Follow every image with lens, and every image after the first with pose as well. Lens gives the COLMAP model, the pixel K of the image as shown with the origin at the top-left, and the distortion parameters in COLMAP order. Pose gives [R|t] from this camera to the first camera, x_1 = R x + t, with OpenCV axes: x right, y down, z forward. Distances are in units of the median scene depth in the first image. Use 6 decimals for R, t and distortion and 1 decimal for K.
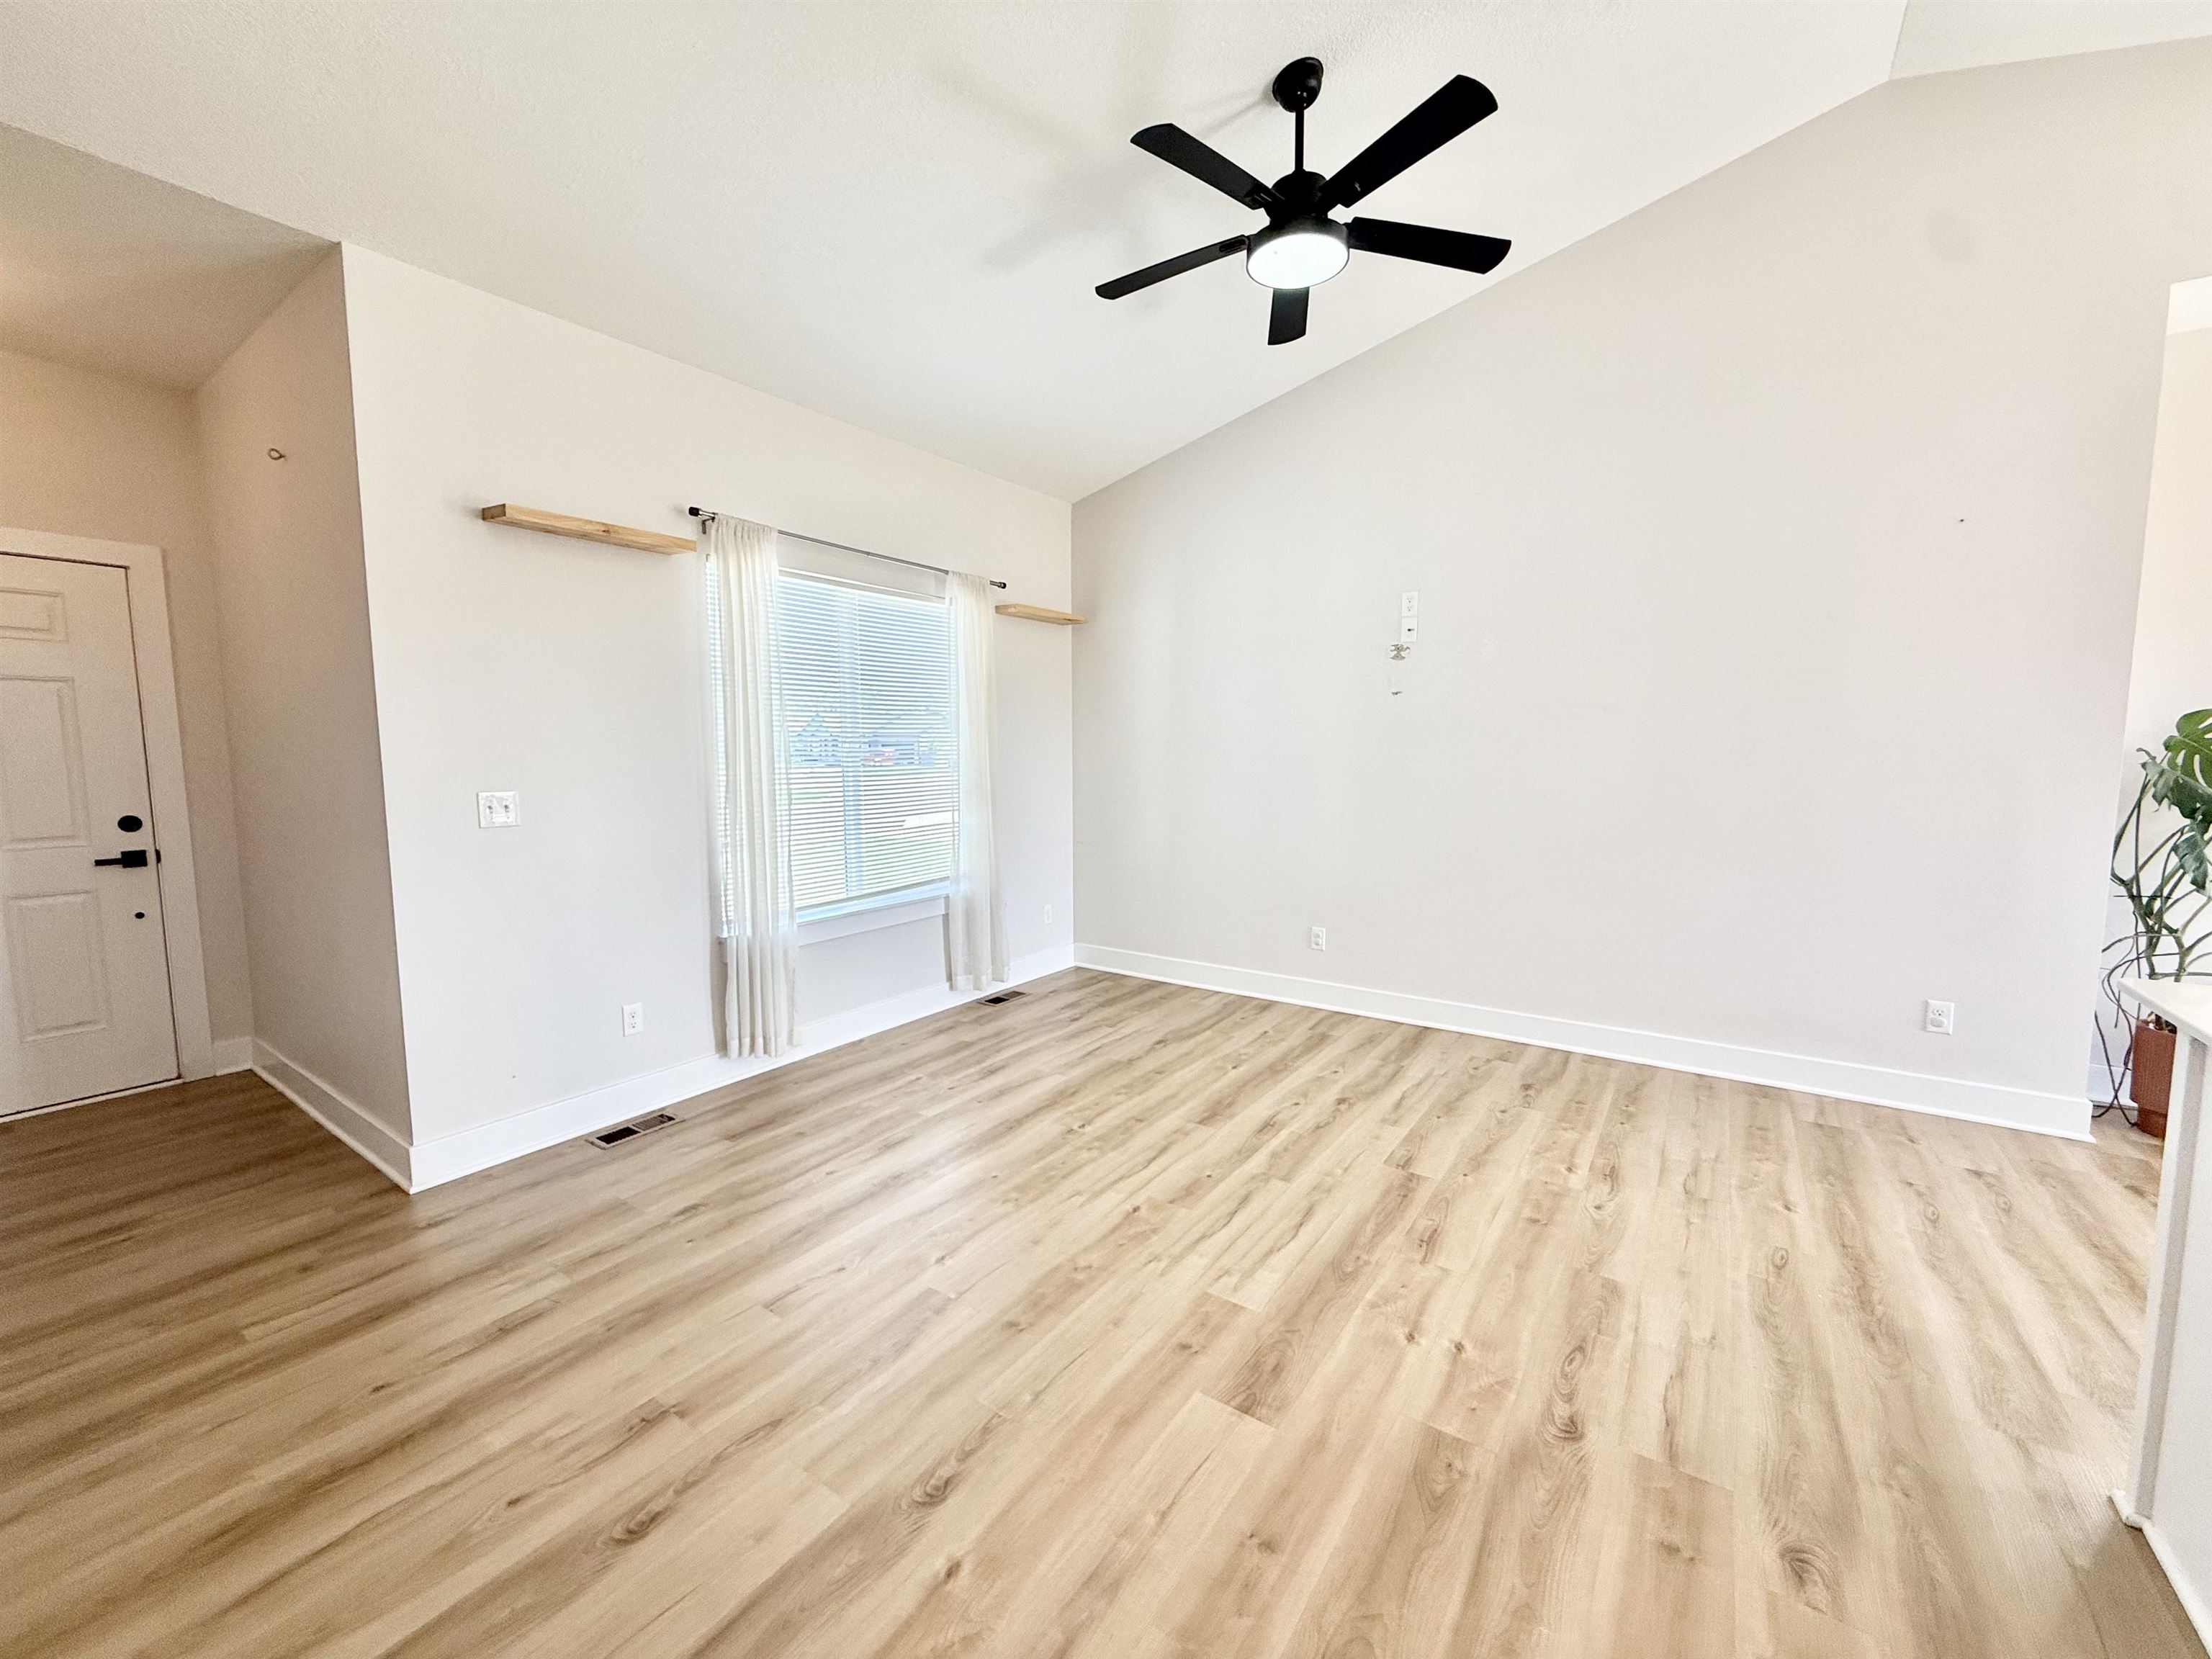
lens RADIAL K [[881.8, 0, 1099.2], [0, 881.8, 831.3], [0, 0, 1]] dist [-0.001347, 0.000267]
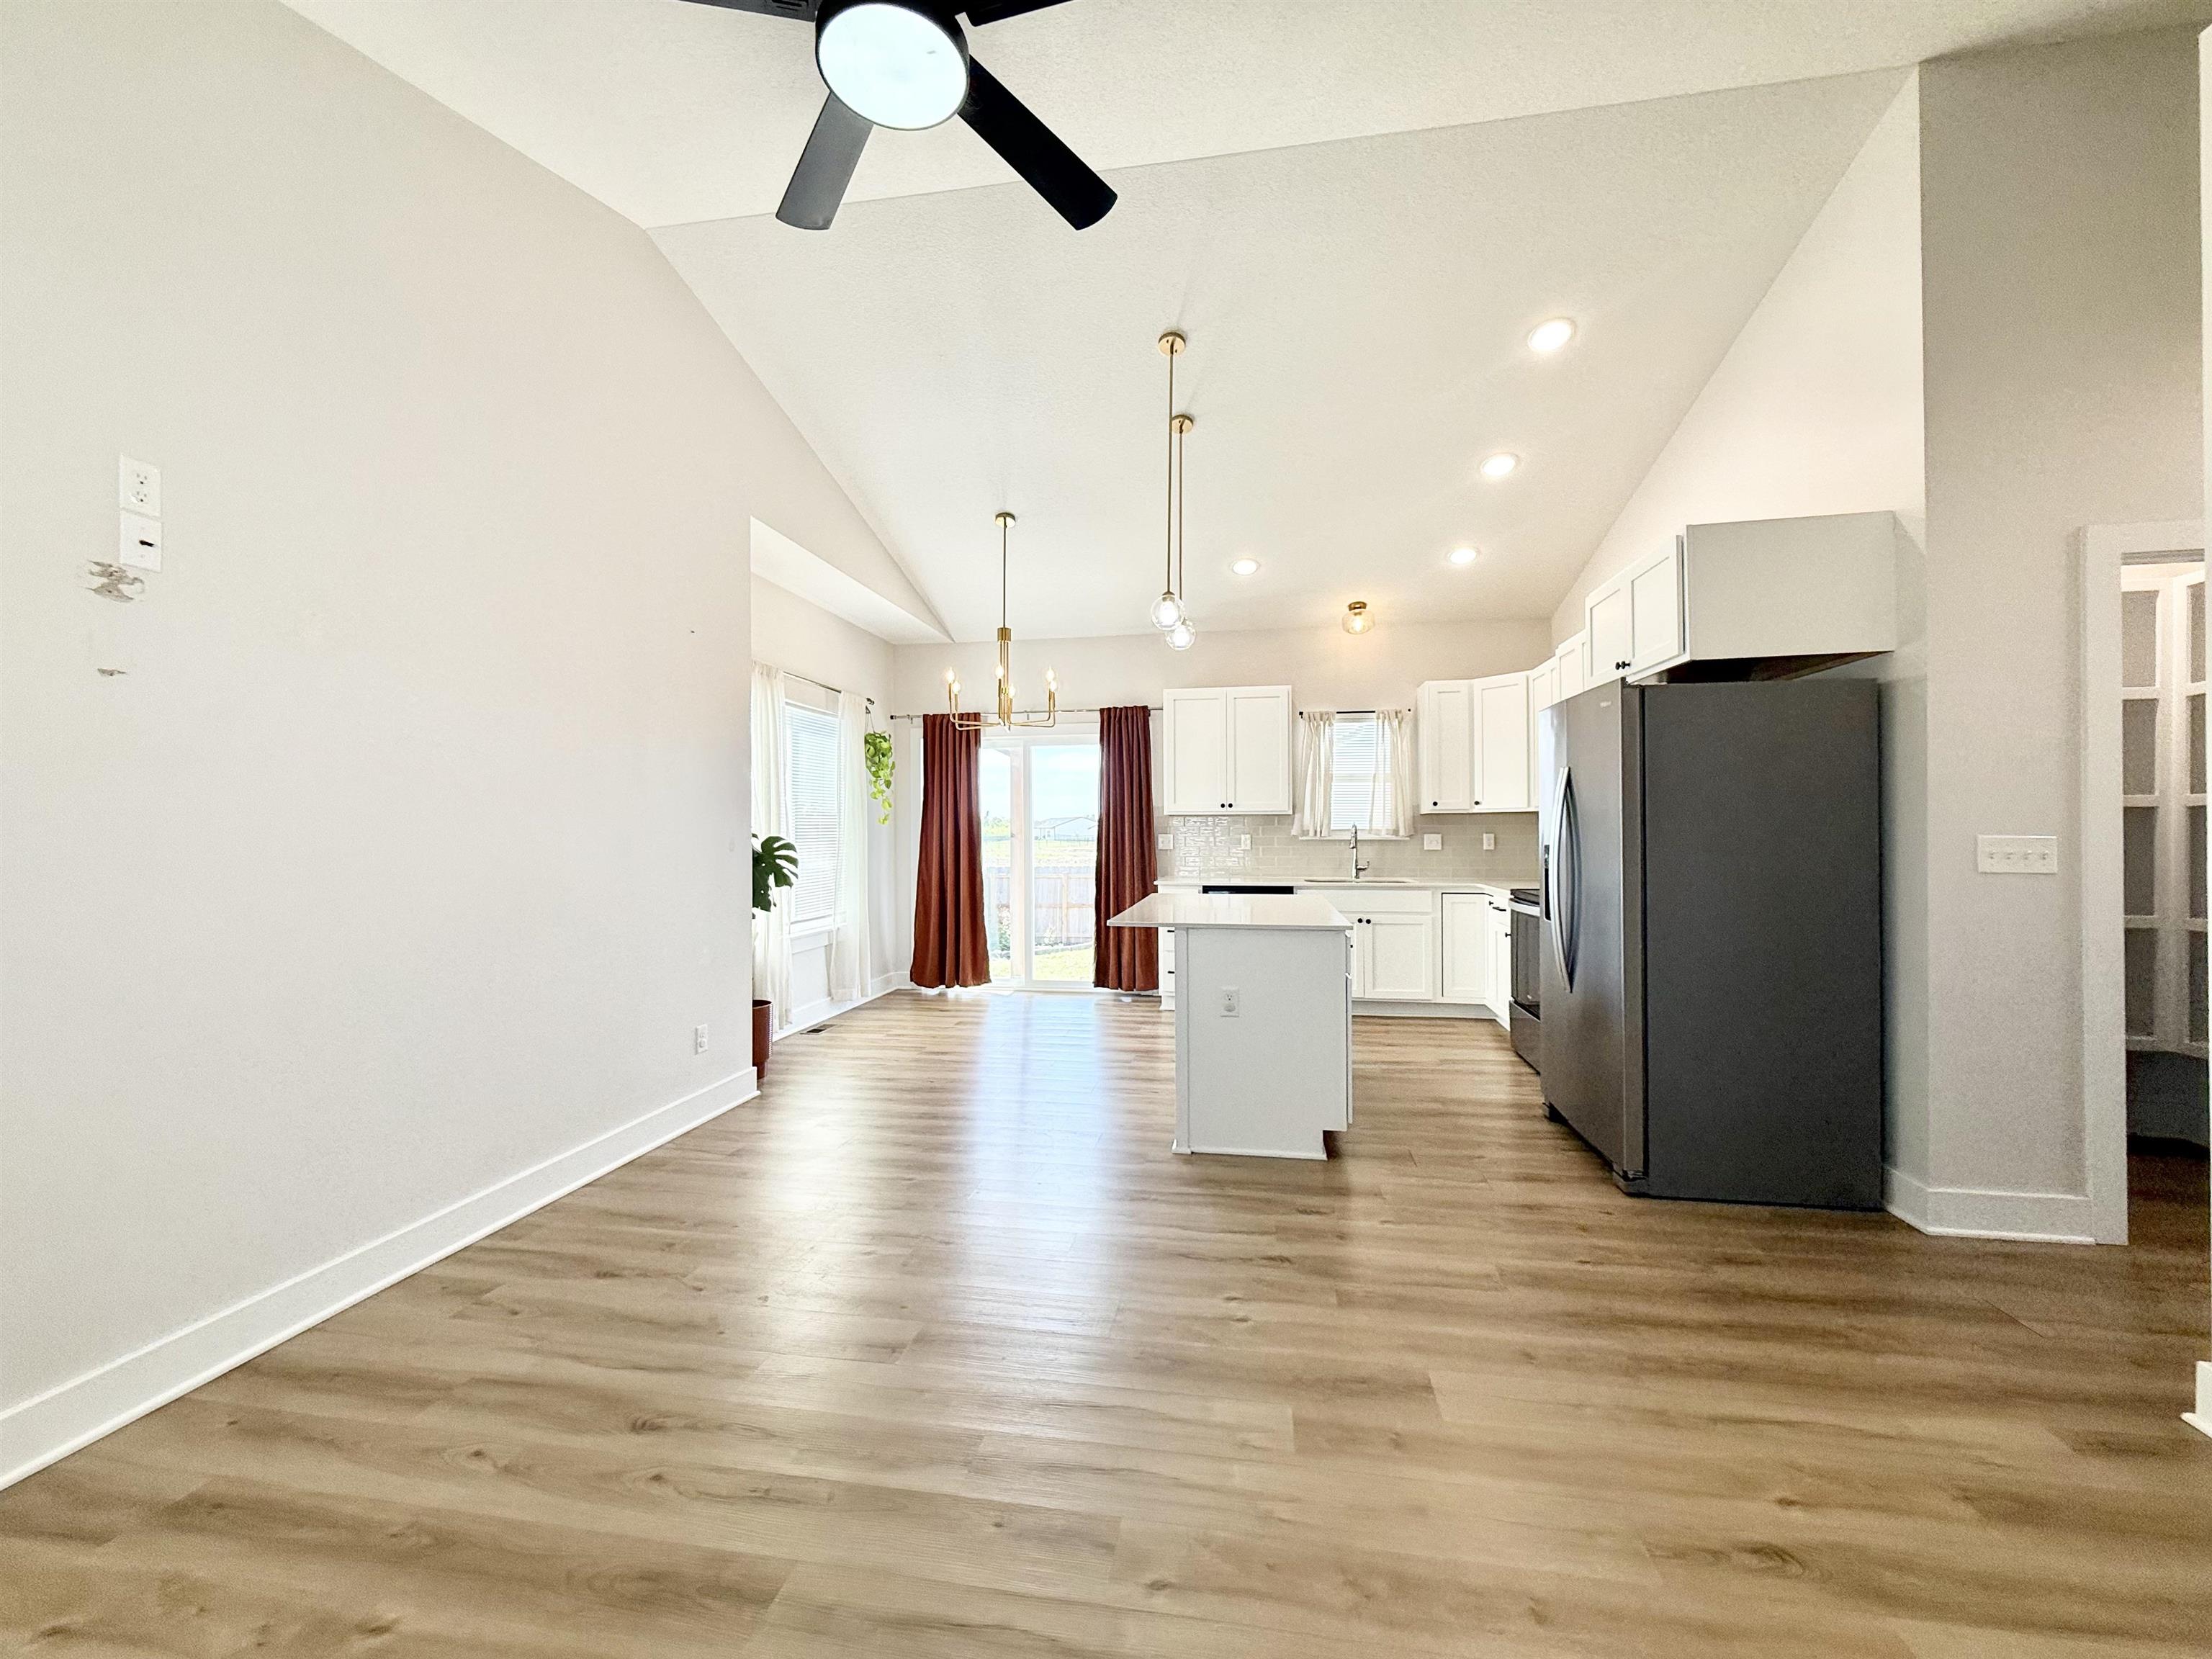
lens RADIAL K [[880.8, 0, 1113.5], [0, 880.8, 828.6], [0, 0, 1]] dist [-0.000374, 0.000053]
pose [[-0.432257, 0.009815, 0.901697, -0.391352], [0.092231, 0.995178, 0.033381, -0.064937], [-0.897021, 0.097594, -0.431078, 1.039577]]
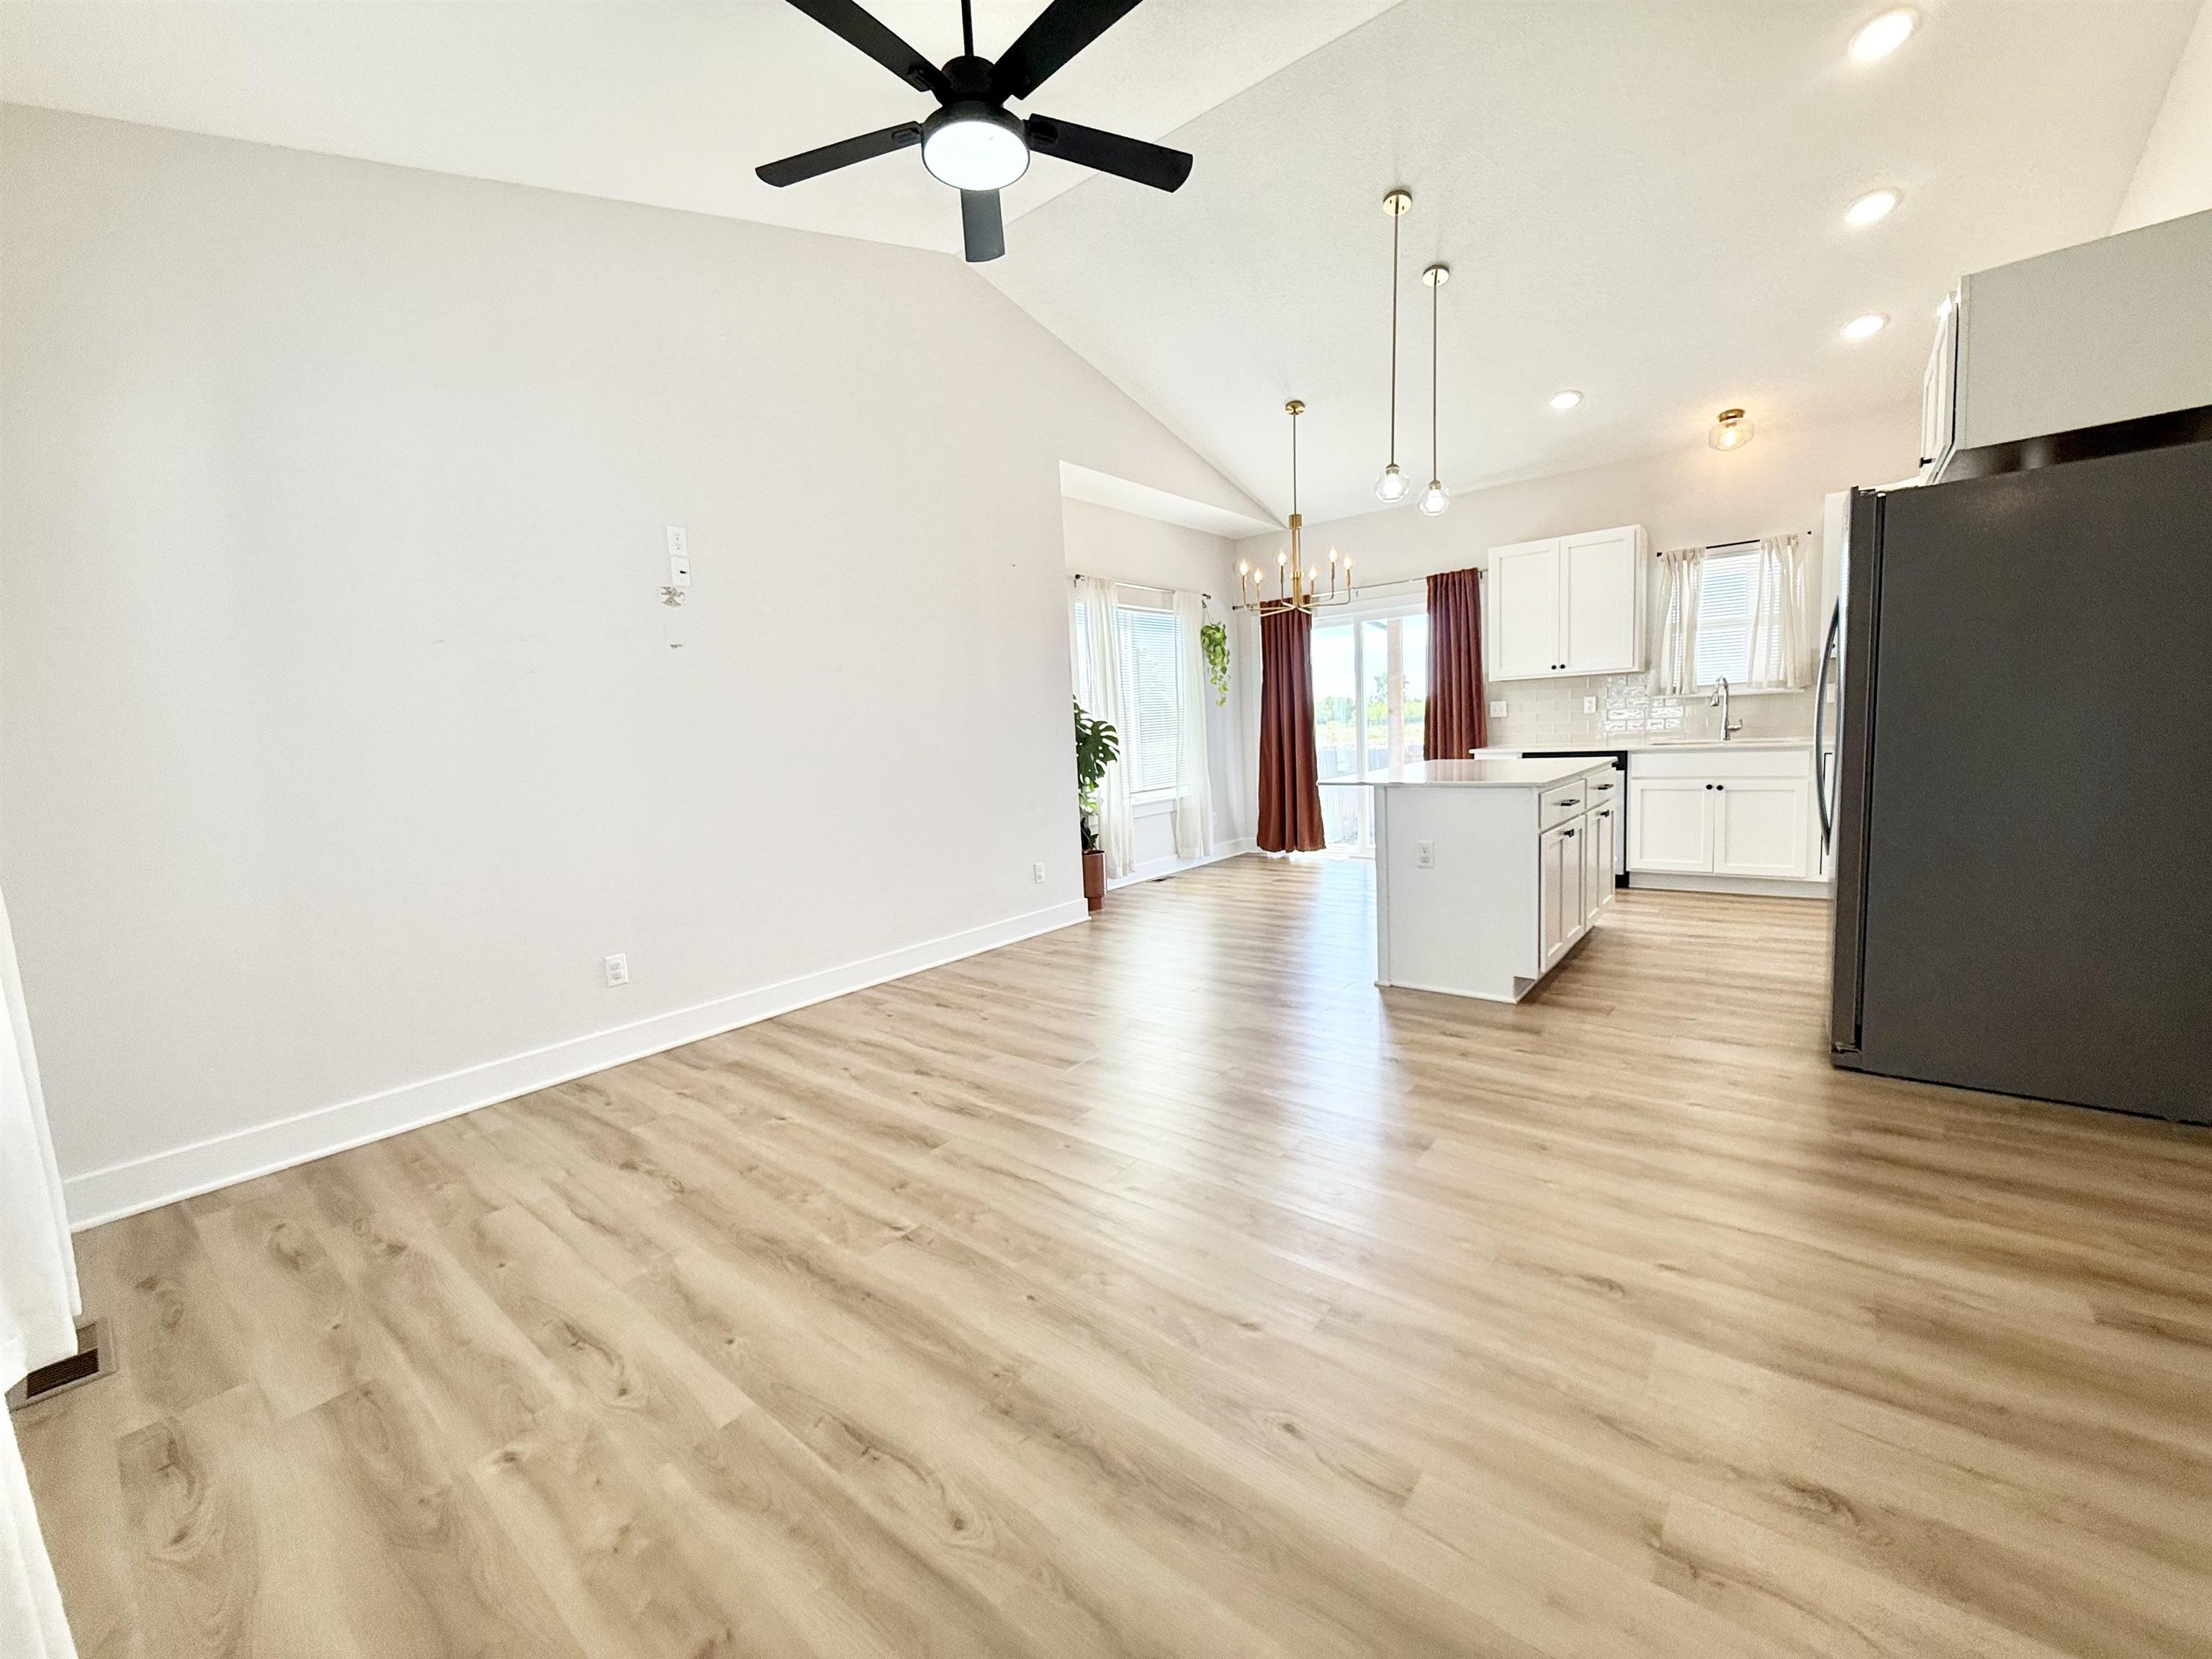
lens RADIAL K [[880.8, 0, 1113.5], [0, 880.8, 828.6], [0, 0, 1]] dist [-0.000374, 0.000053]
pose [[0.063790, -0.111991, 0.991660, -0.672848], [0.146539, 0.983964, 0.101695, -0.014922], [-0.987146, 0.138830, 0.079178, 0.765470]]
